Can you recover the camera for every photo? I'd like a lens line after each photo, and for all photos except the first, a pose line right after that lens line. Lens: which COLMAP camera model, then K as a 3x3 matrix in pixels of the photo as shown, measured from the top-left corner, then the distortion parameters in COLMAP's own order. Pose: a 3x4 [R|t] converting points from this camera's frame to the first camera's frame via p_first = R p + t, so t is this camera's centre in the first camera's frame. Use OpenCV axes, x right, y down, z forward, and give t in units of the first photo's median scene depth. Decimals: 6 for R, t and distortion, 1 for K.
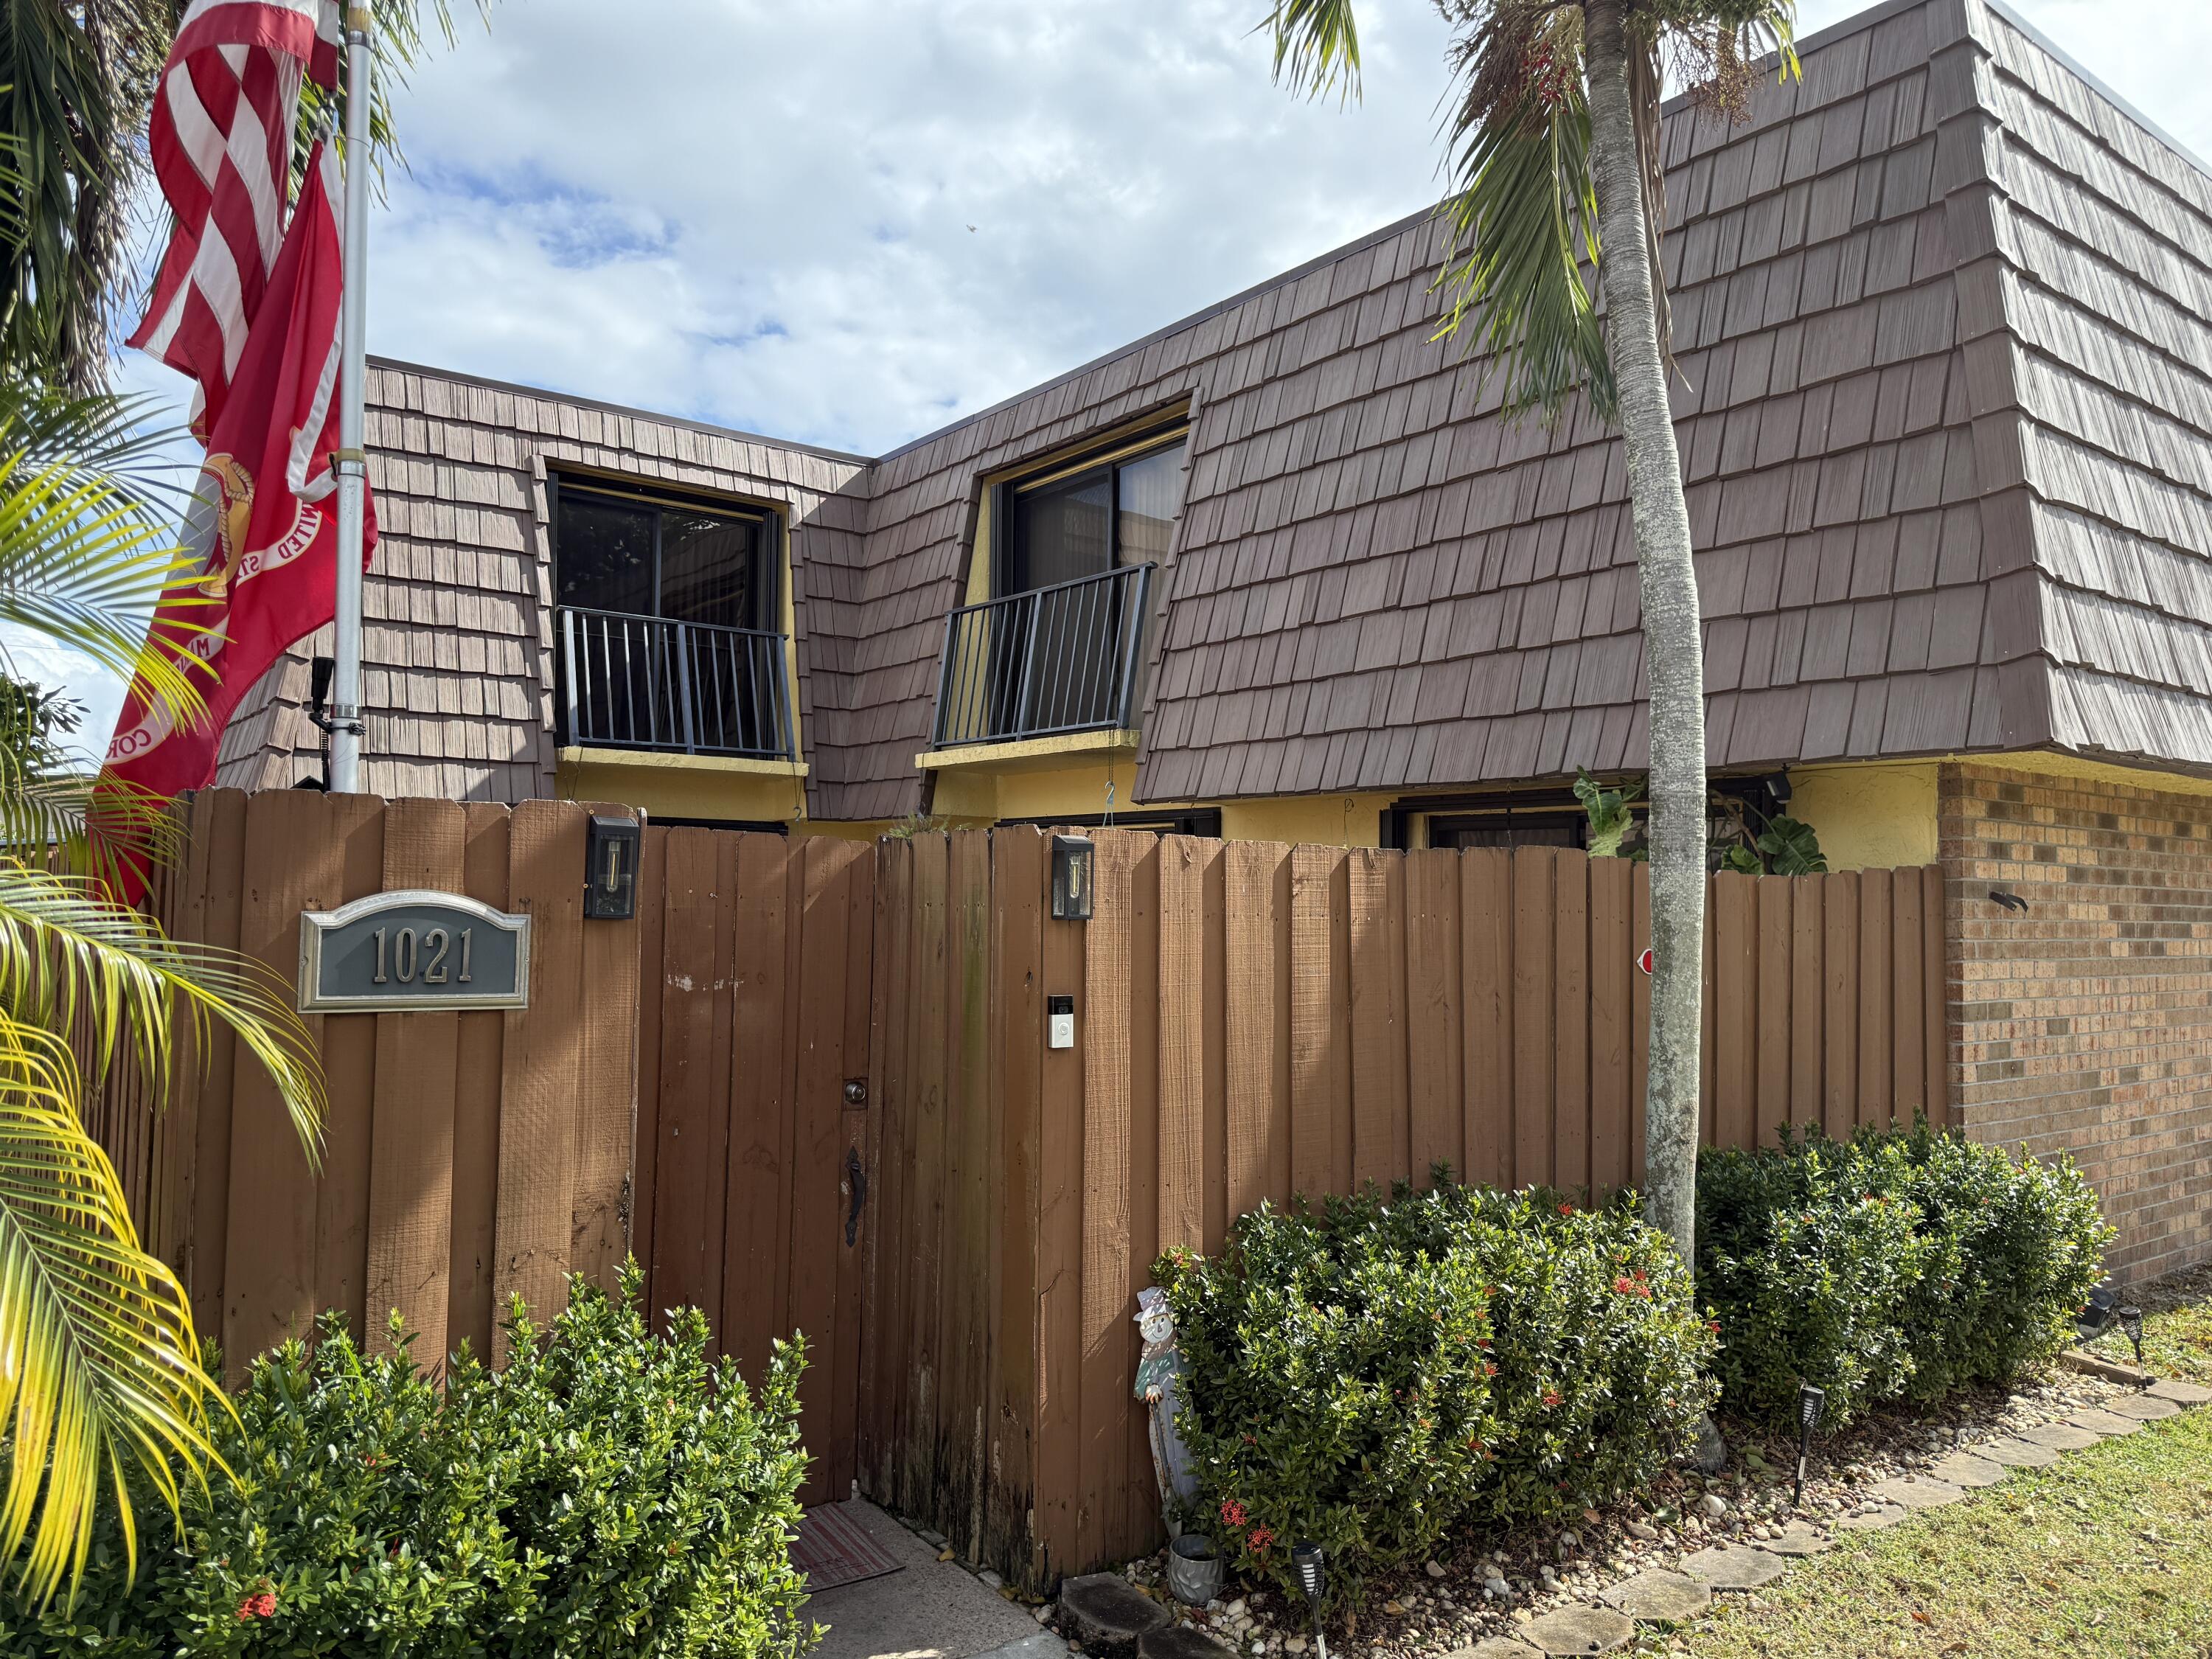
lens RADIAL K [[1540.4, 0, 1108.4], [0, 1540.4, 800.7], [0, 0, 1]] dist [-0.000631, 0.042295]
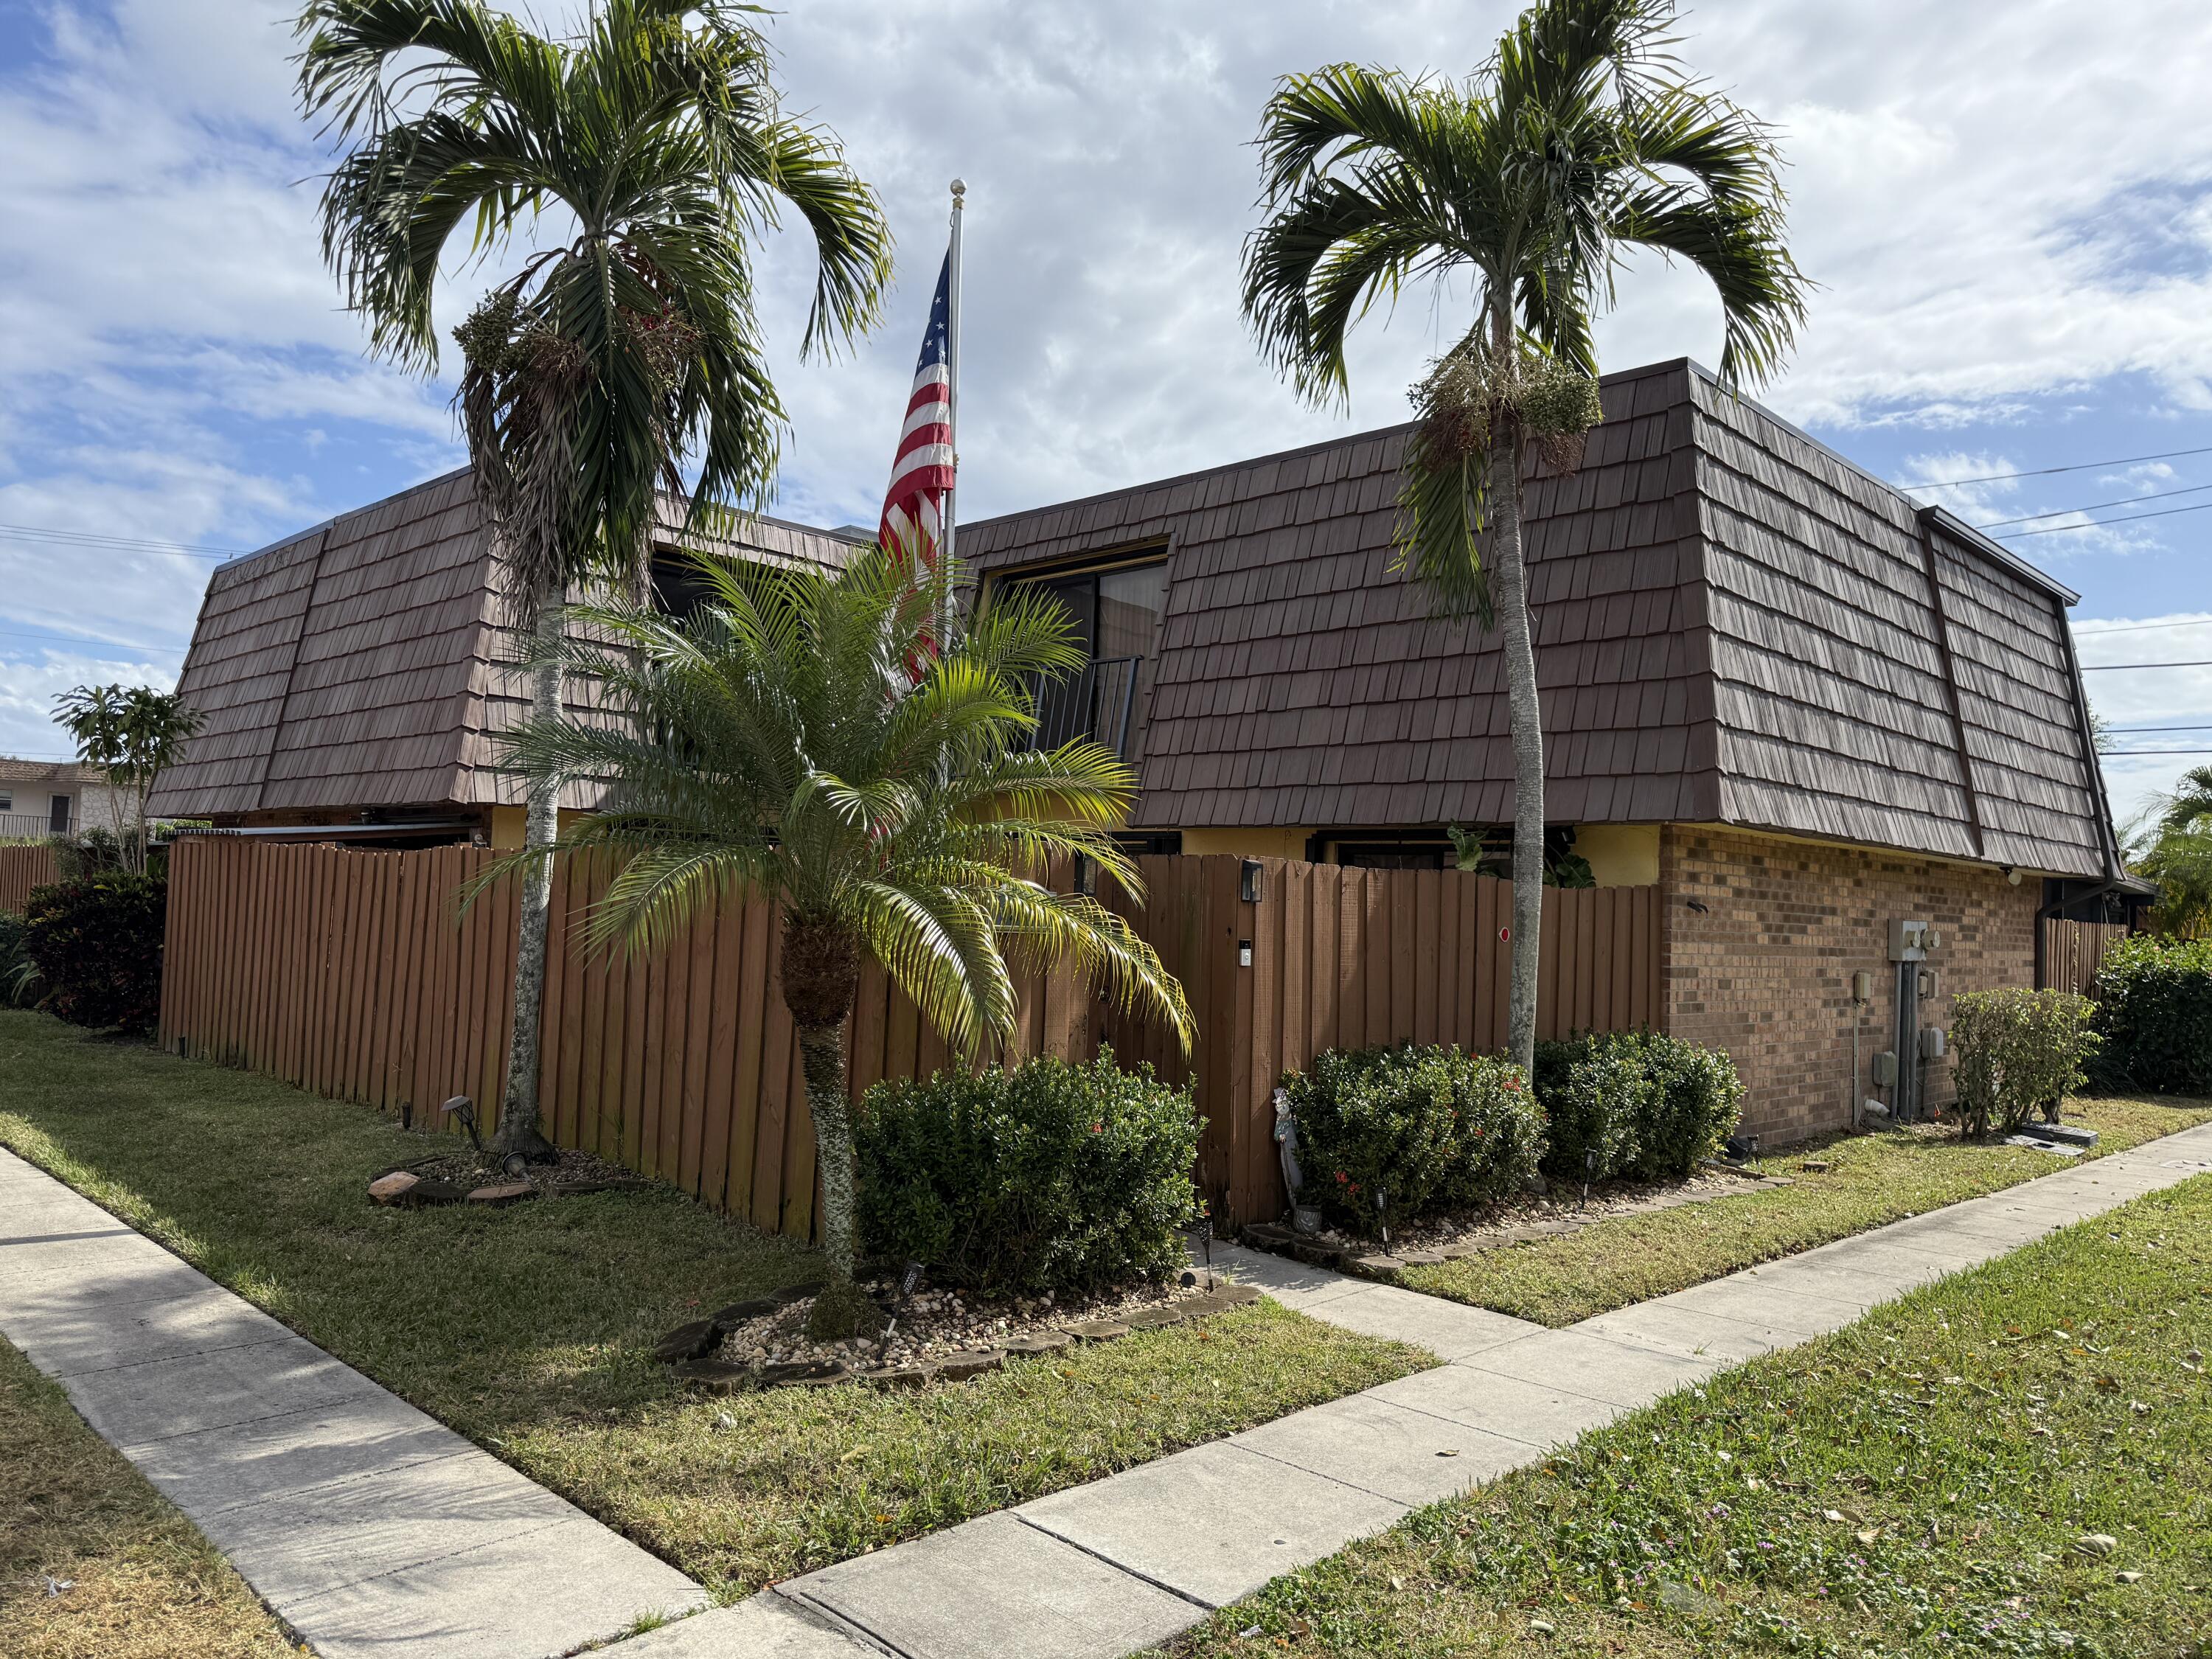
lens RADIAL K [[1534.9, 0, 1106.5], [0, 1534.9, 794.5], [0, 0, 1]] dist [0.117828, 0.000588]
pose [[0.988326, 0.031720, 0.149015, -0.317440], [-0.031042, 0.999494, -0.006880, -0.026727], [-0.149158, 0.002174, 0.988811, -0.596256]]
